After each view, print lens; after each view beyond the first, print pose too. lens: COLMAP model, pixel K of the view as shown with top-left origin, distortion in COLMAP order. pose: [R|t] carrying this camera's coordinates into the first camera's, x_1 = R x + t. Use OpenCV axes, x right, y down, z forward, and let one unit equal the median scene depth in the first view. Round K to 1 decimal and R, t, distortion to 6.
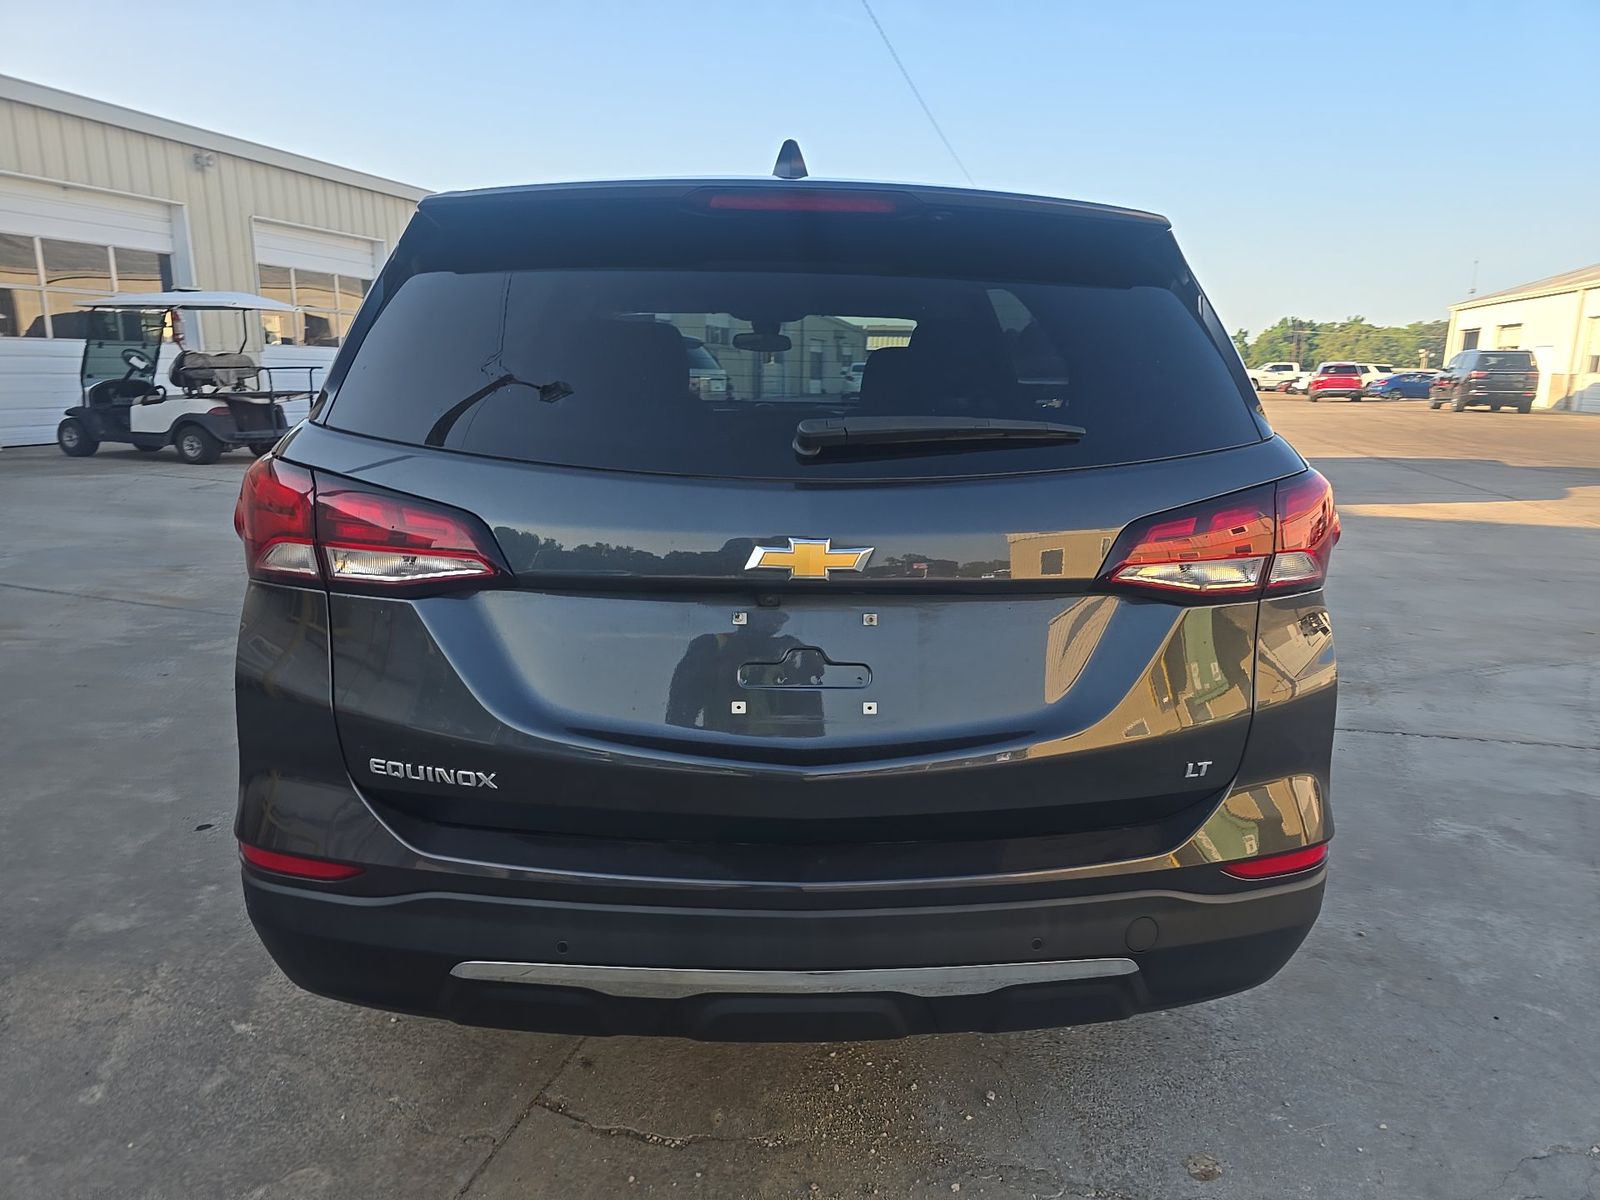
lens RADIAL K [[1079.6, 0, 800.0], [0, 1079.6, 600.0], [0, 0, 1]] dist [-0.024078, -0.004779]
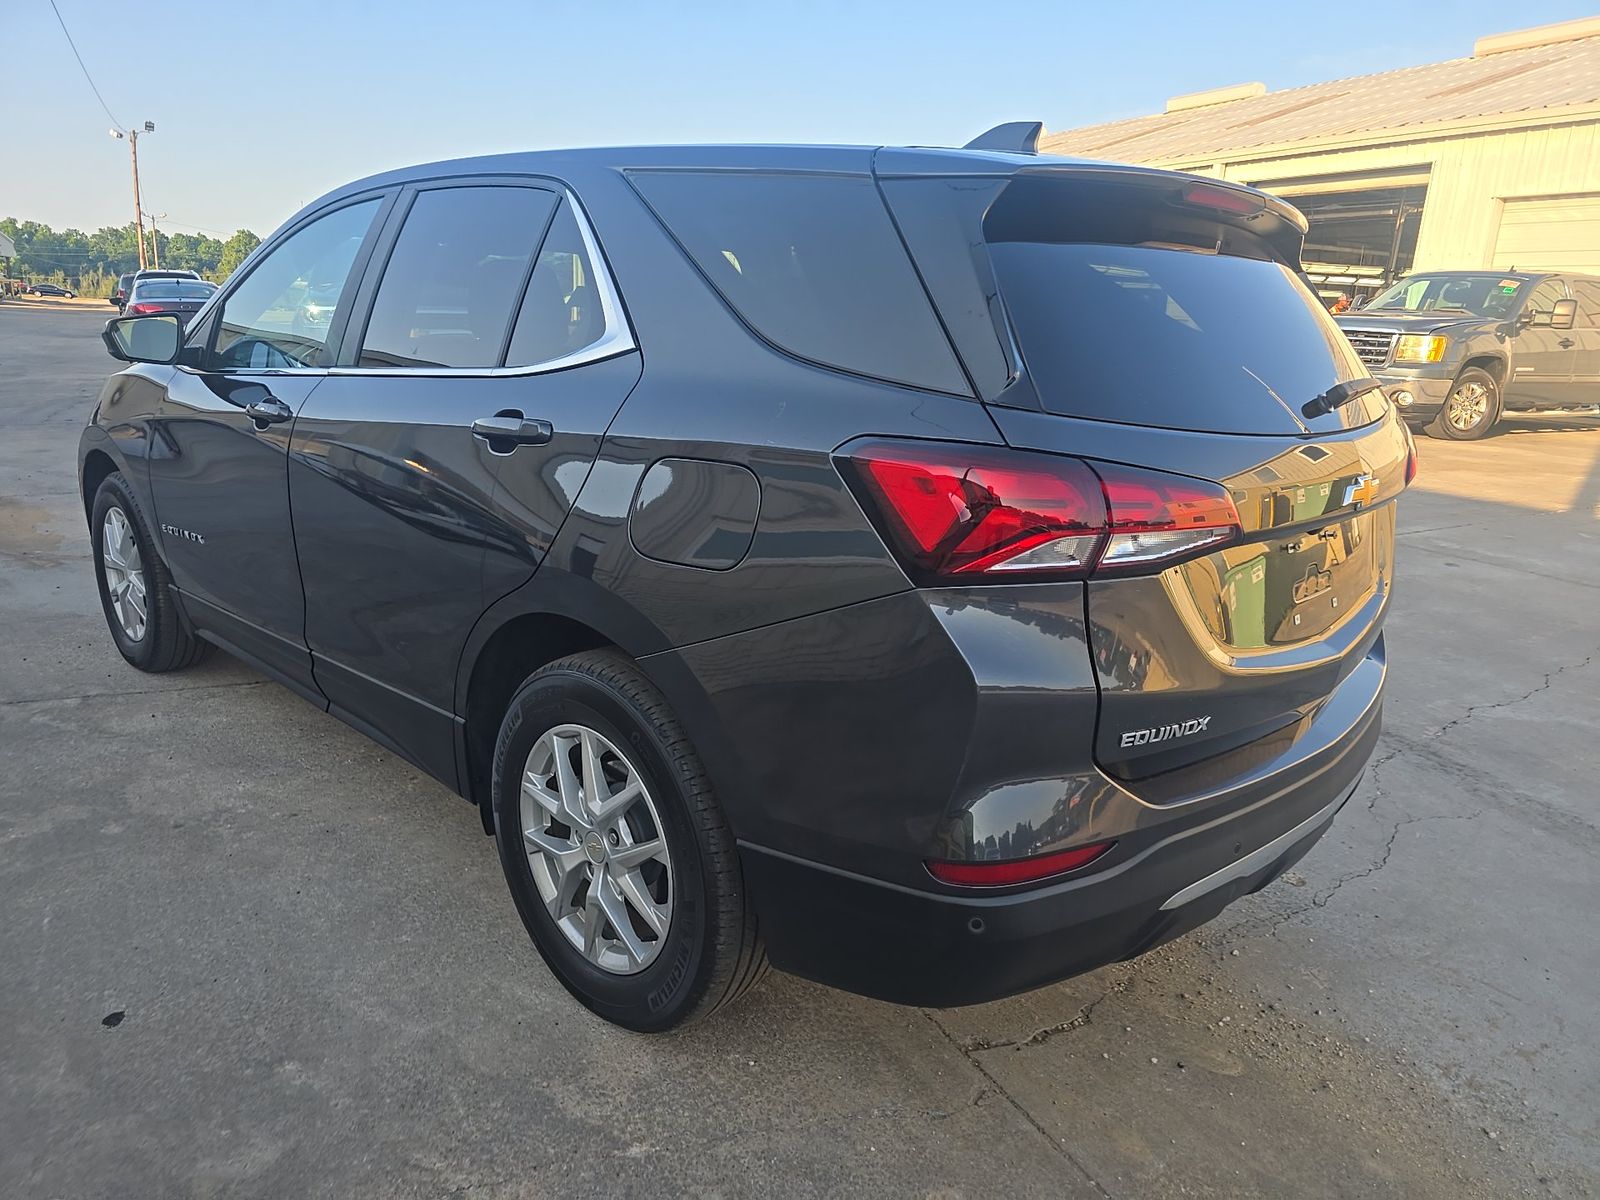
lens RADIAL K [[1079.6, 0, 800.0], [0, 1079.6, 600.0], [0, 0, 1]] dist [-0.024078, -0.004779]
pose [[0.743811, -0.178107, 0.644223, -0.855782], [0.131421, 0.983999, 0.120307, -0.097932], [-0.655343, -0.004821, 0.755316, 0.283046]]
